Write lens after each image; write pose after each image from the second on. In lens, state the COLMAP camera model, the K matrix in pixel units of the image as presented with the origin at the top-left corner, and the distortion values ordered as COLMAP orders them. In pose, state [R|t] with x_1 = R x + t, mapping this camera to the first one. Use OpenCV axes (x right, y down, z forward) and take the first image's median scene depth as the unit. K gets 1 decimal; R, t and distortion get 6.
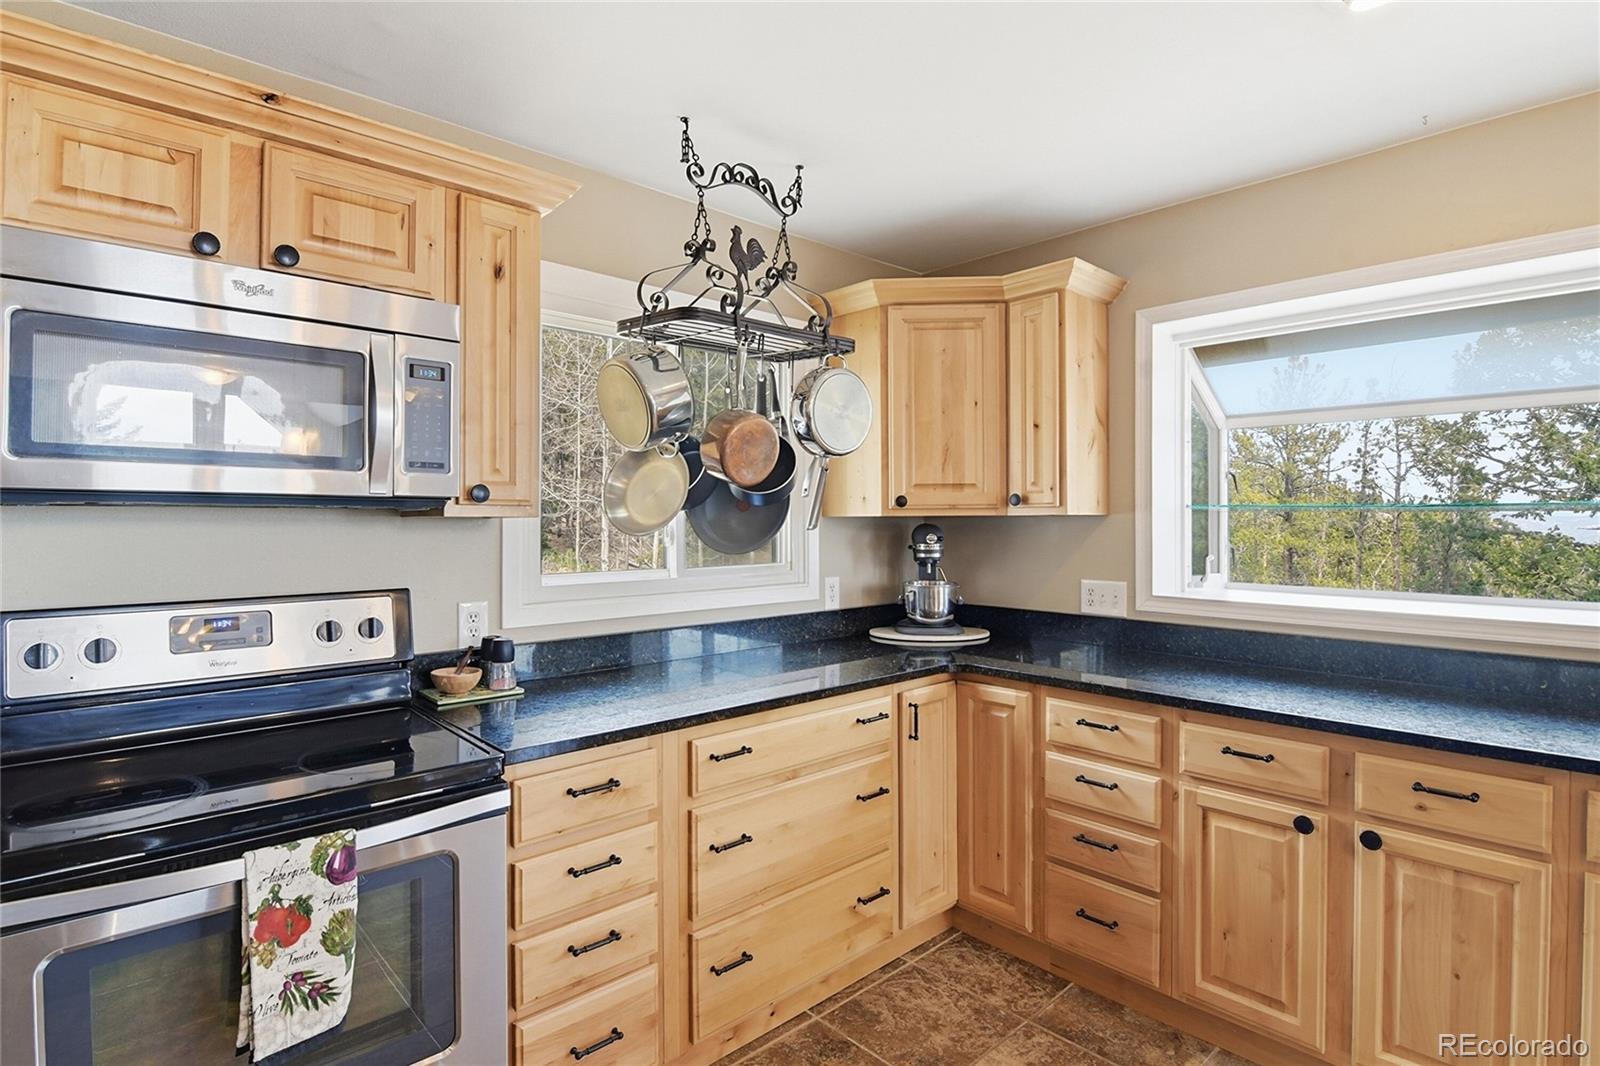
lens RADIAL K [[791.9, 0, 793.2], [0, 791.9, 521.3], [0, 0, 1]] dist [-0.013680, -0.001594]
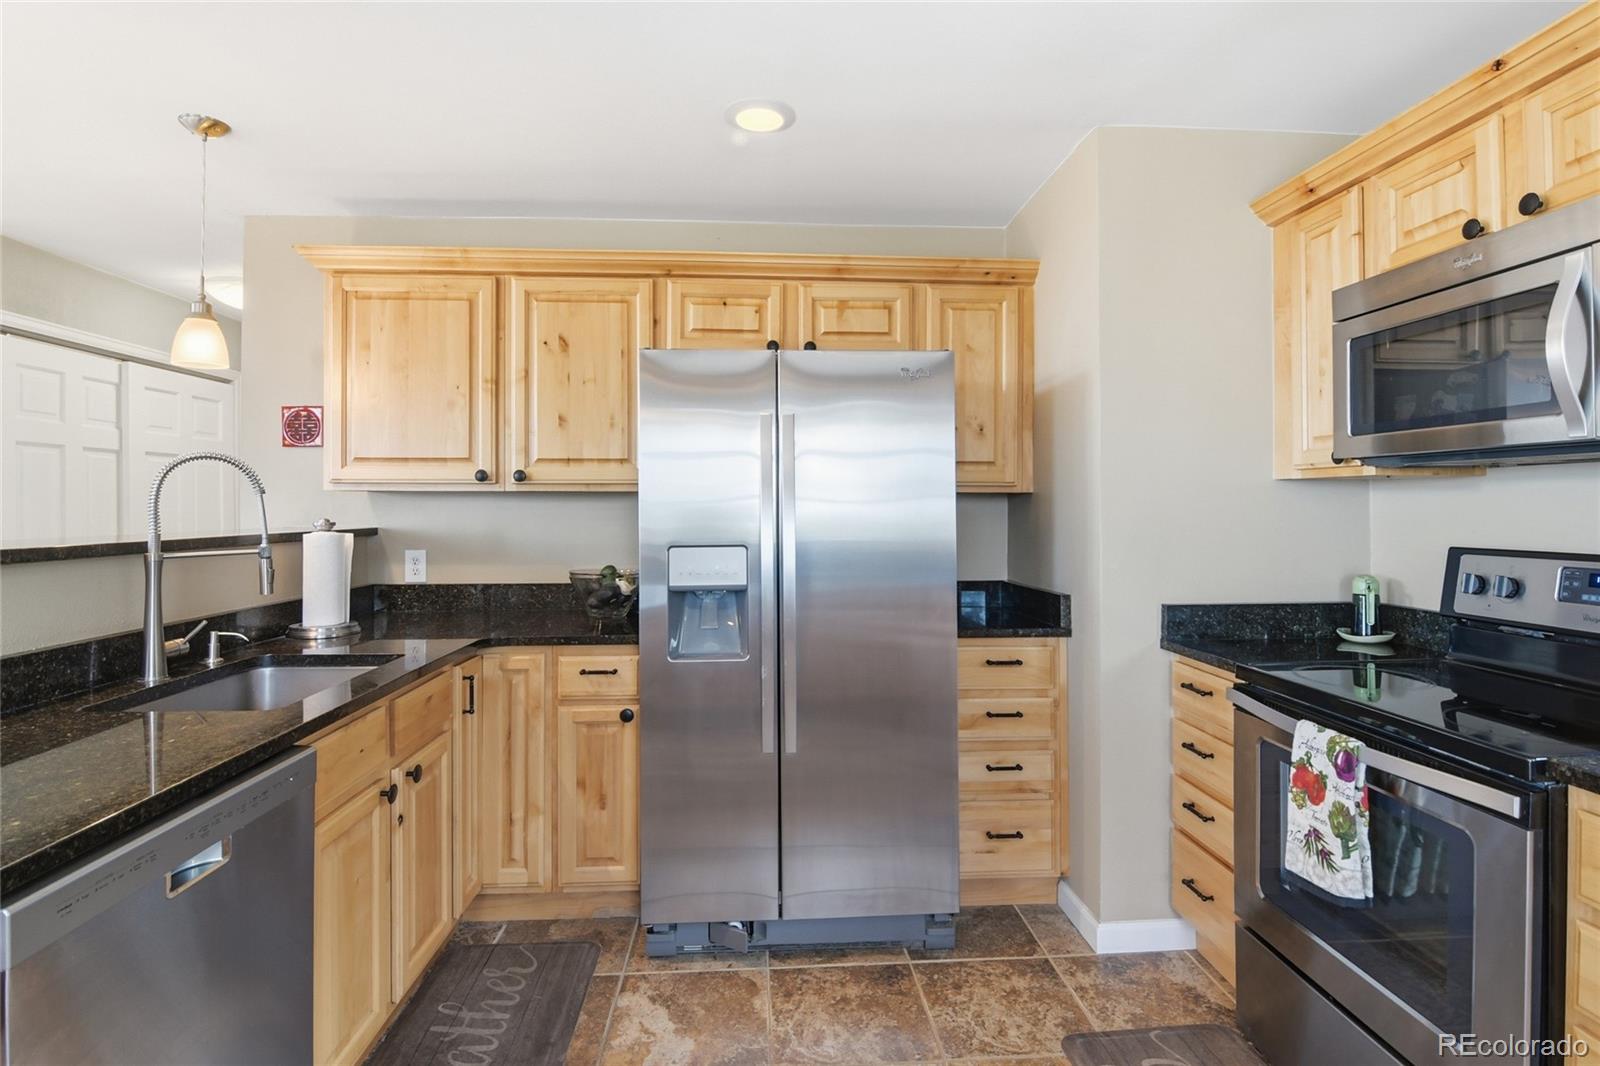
lens RADIAL K [[791.9, 0, 795.9], [0, 791.9, 502.5], [0, 0, 1]] dist [-0.013680, -0.001594]
pose [[-0.623032, -0.003764, -0.782187, 0.694298], [-0.000468, 0.999990, -0.004440, 0.042193], [0.782196, -0.002400, -0.623028, 0.887655]]
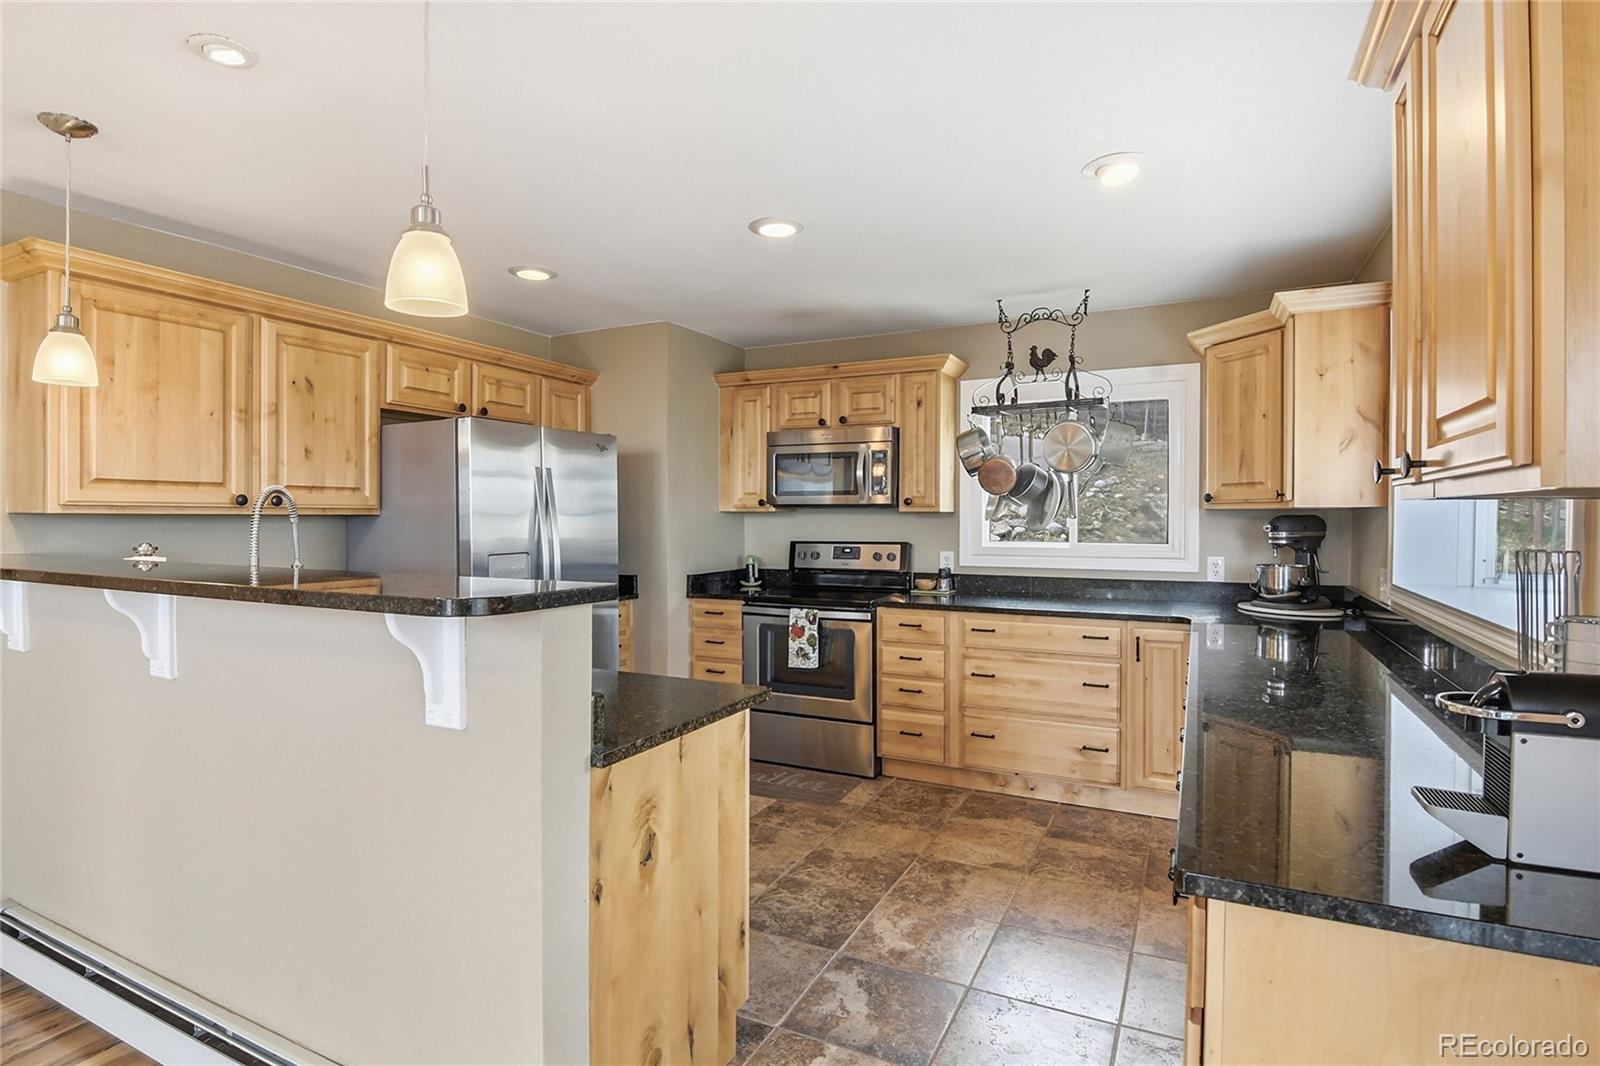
lens RADIAL K [[791.9, 0, 815.2], [0, 791.9, 528.9], [0, 0, 1]] dist [-0.013680, -0.001594]
pose [[0.377399, 0.013902, -0.925947, 1.975509], [-0.001354, 0.999895, 0.014460, 0.015627], [0.926050, -0.004203, 0.377378, -0.172896]]
